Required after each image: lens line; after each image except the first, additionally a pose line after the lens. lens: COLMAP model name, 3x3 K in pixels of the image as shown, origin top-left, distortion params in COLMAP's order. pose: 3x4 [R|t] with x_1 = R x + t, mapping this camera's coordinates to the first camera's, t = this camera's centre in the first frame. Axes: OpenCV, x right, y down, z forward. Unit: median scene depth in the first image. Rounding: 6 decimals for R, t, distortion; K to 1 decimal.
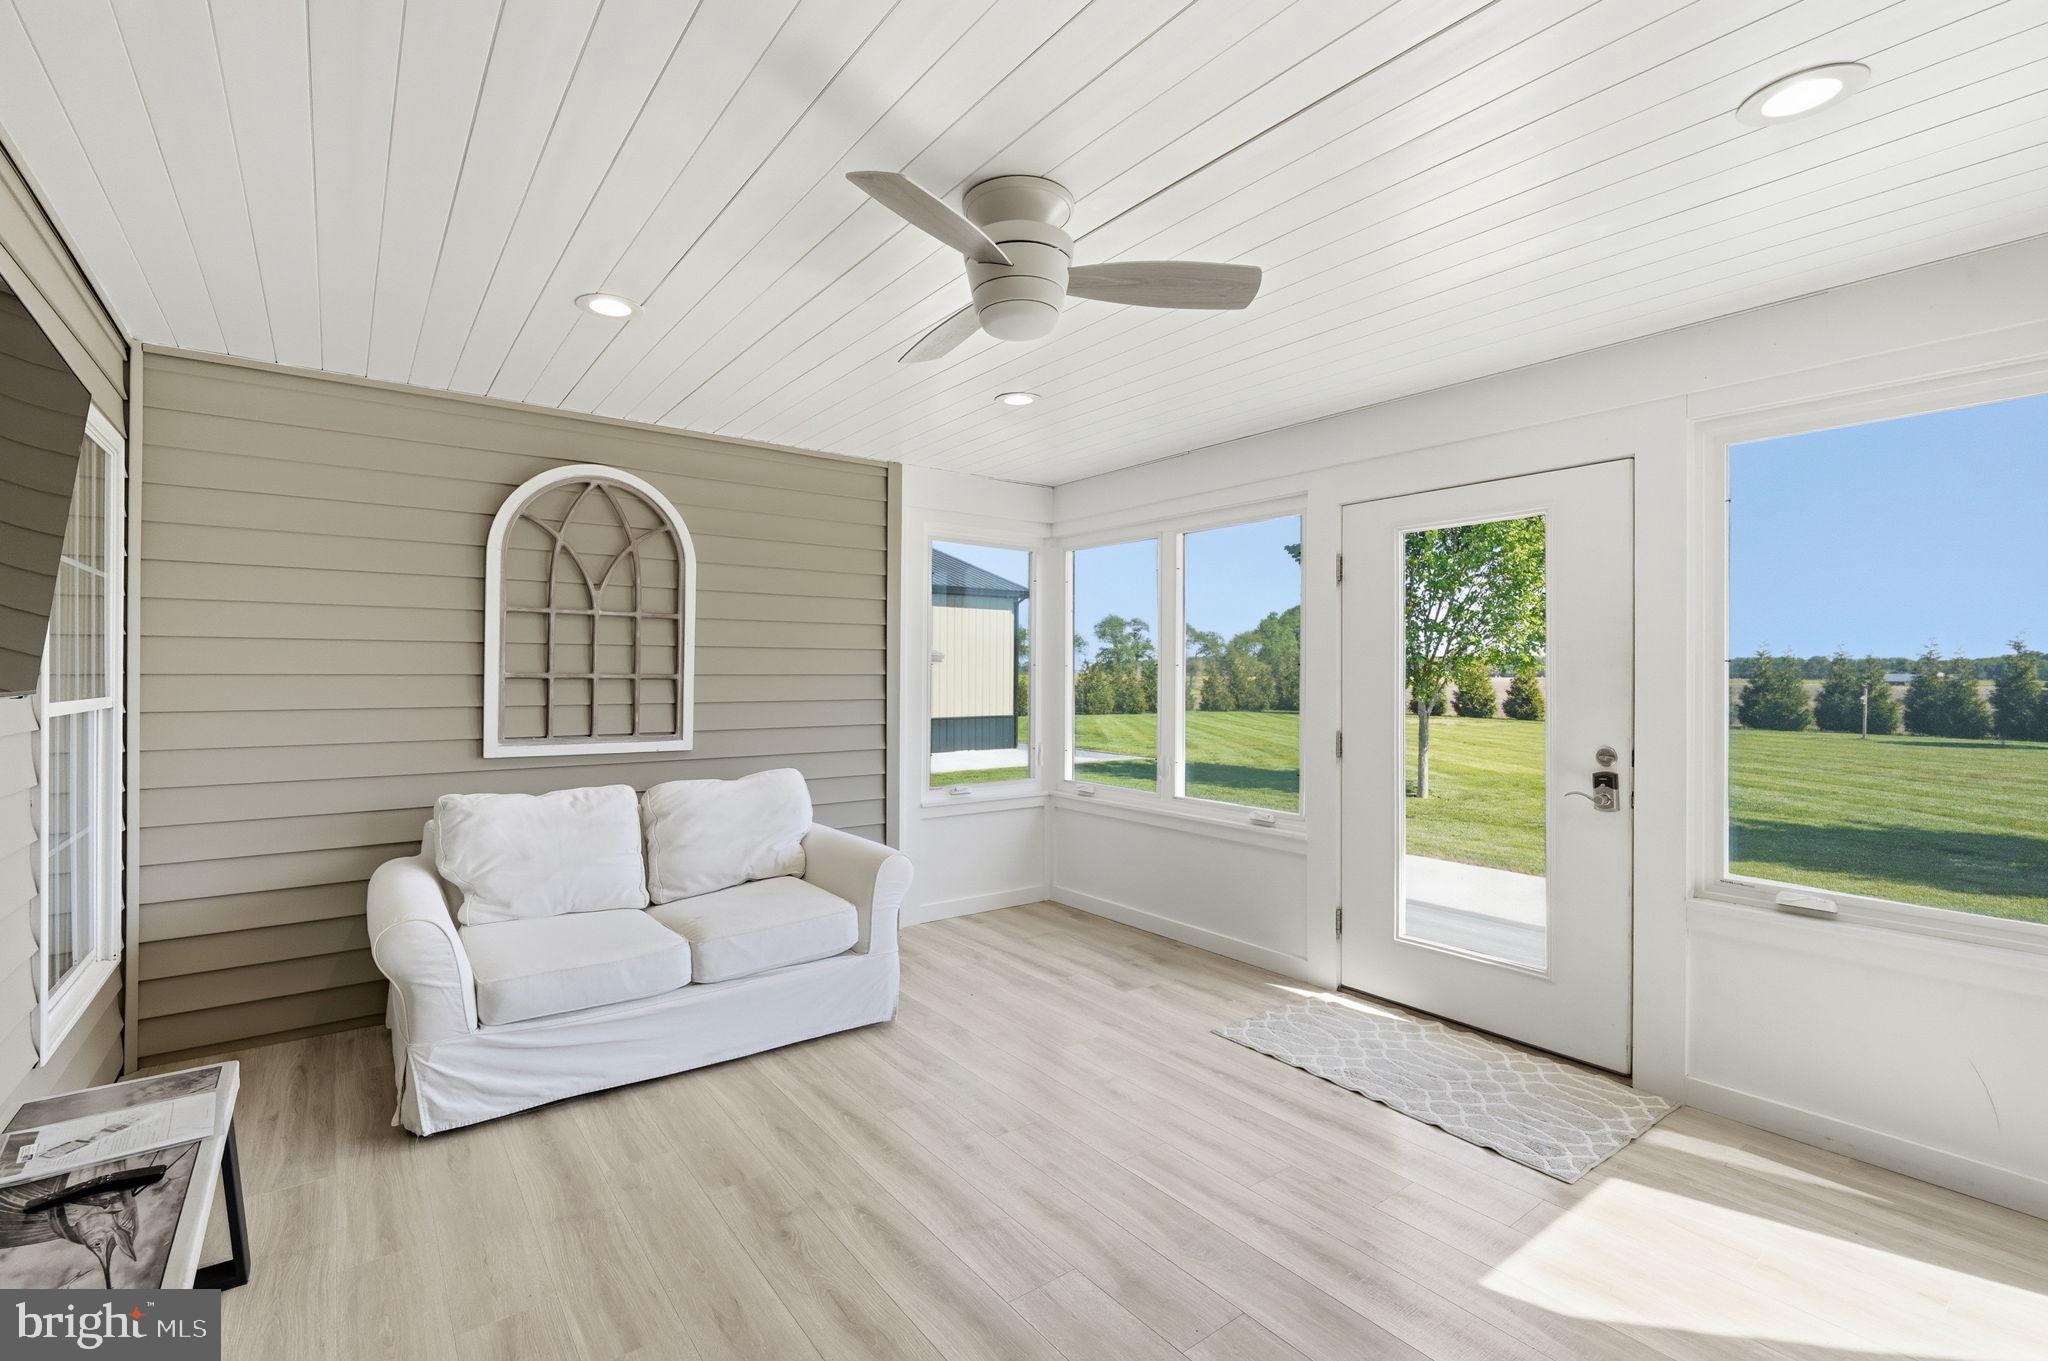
lens RADIAL K [[894.3, 0, 1021.3], [0, 894.3, 673.7], [0, 0, 1]] dist [-0.003815, 0.000669]
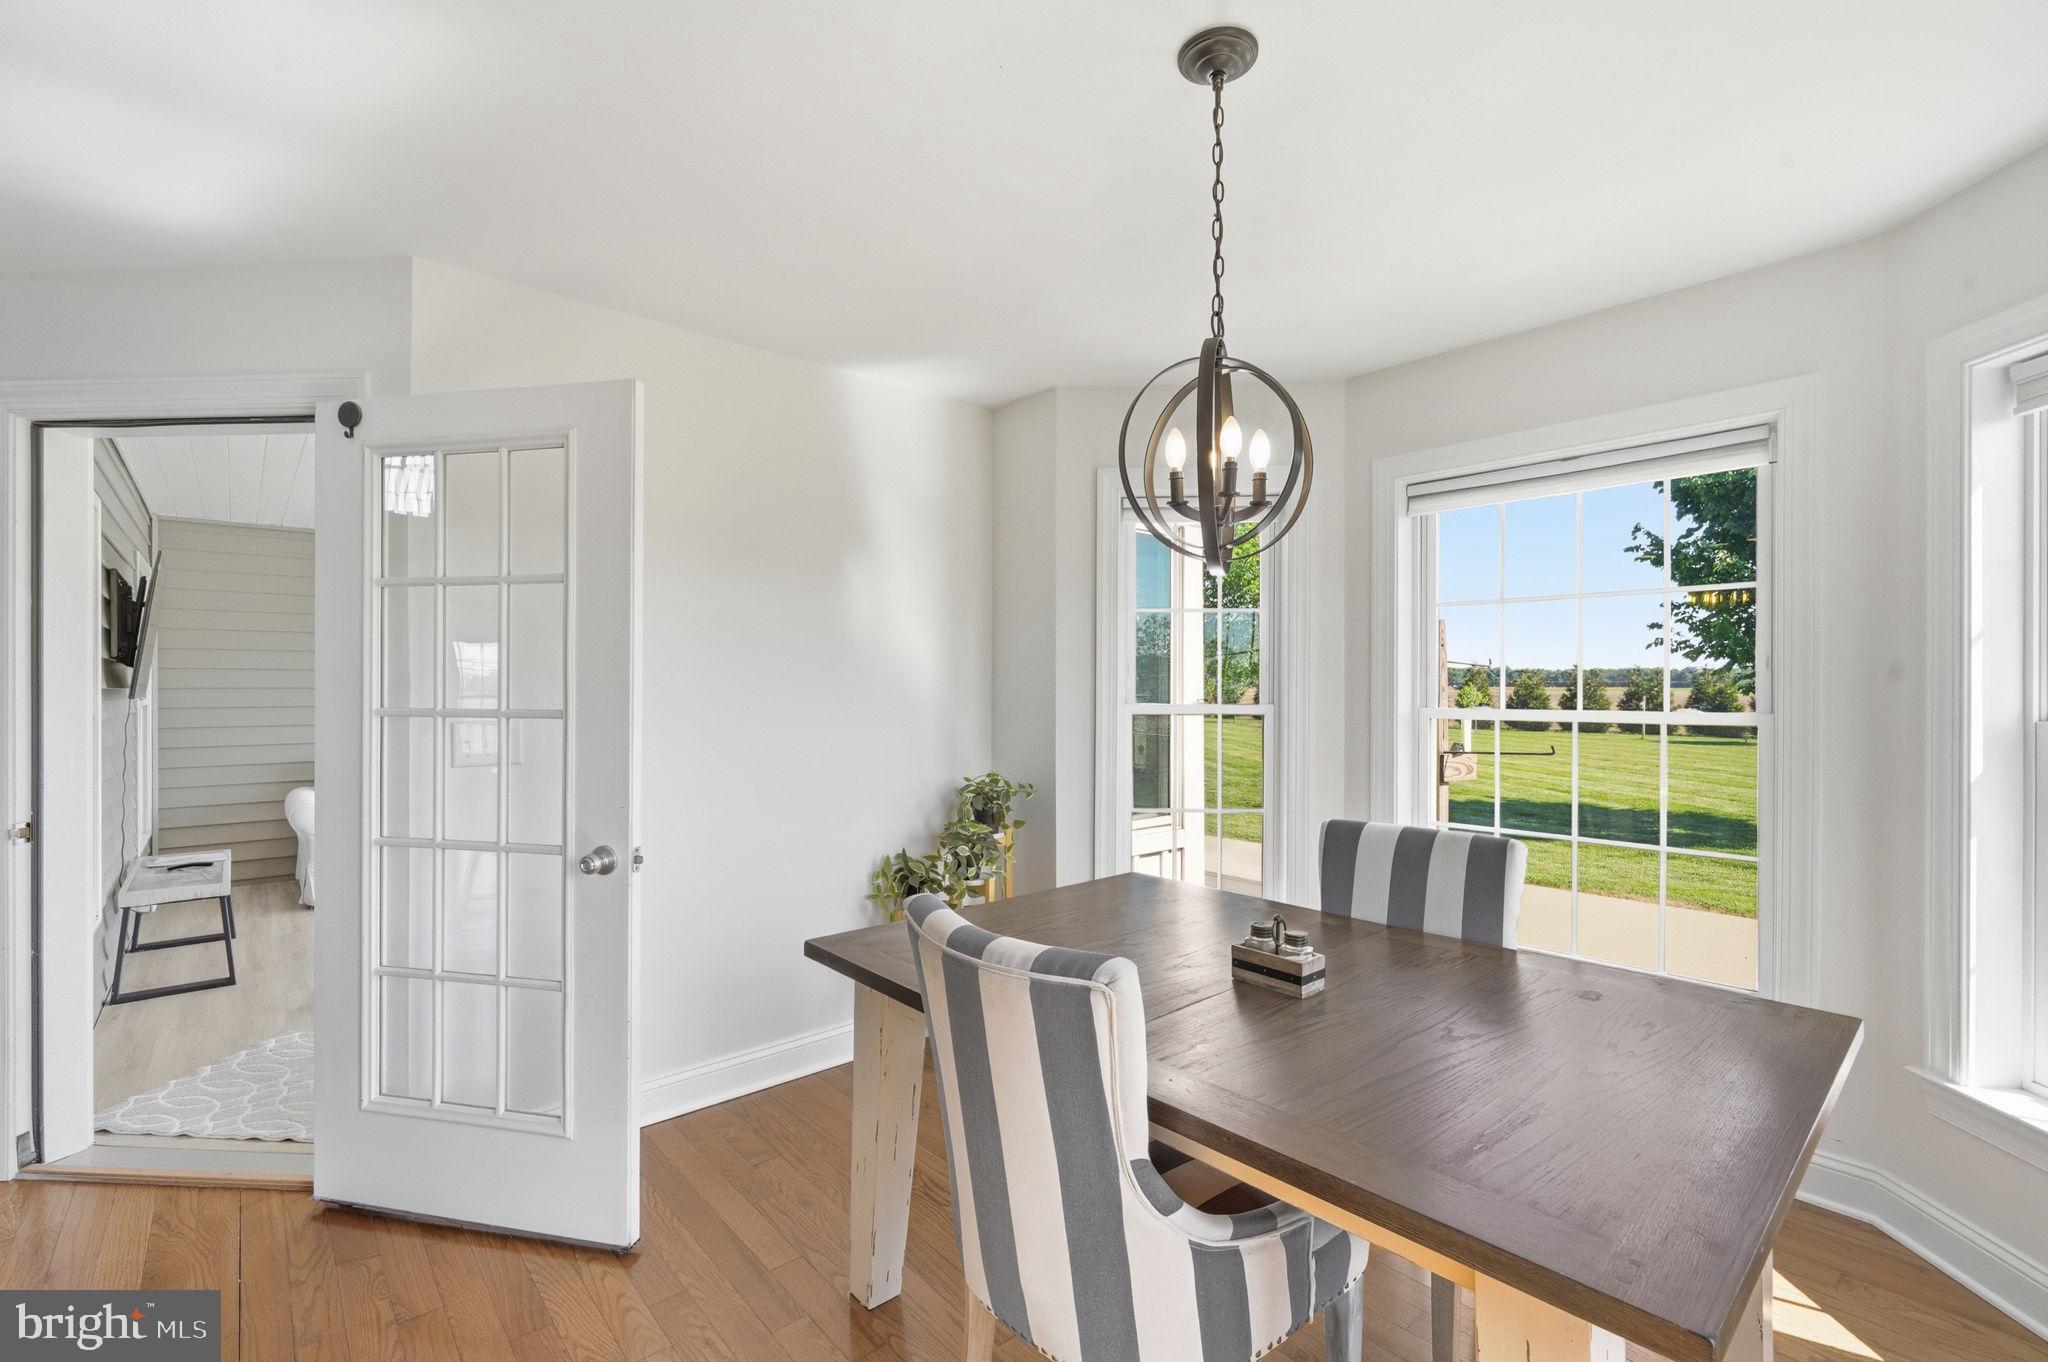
lens RADIAL K [[894.3, 0, 1032.8], [0, 894.3, 687.9], [0, 0, 1]] dist [-0.003815, 0.000669]
pose [[0.997191, -0.004139, 0.074782, 0.717731], [0.003921, 0.999988, 0.003064, 0.000307], [-0.074794, -0.002762, 0.997195, -1.017385]]
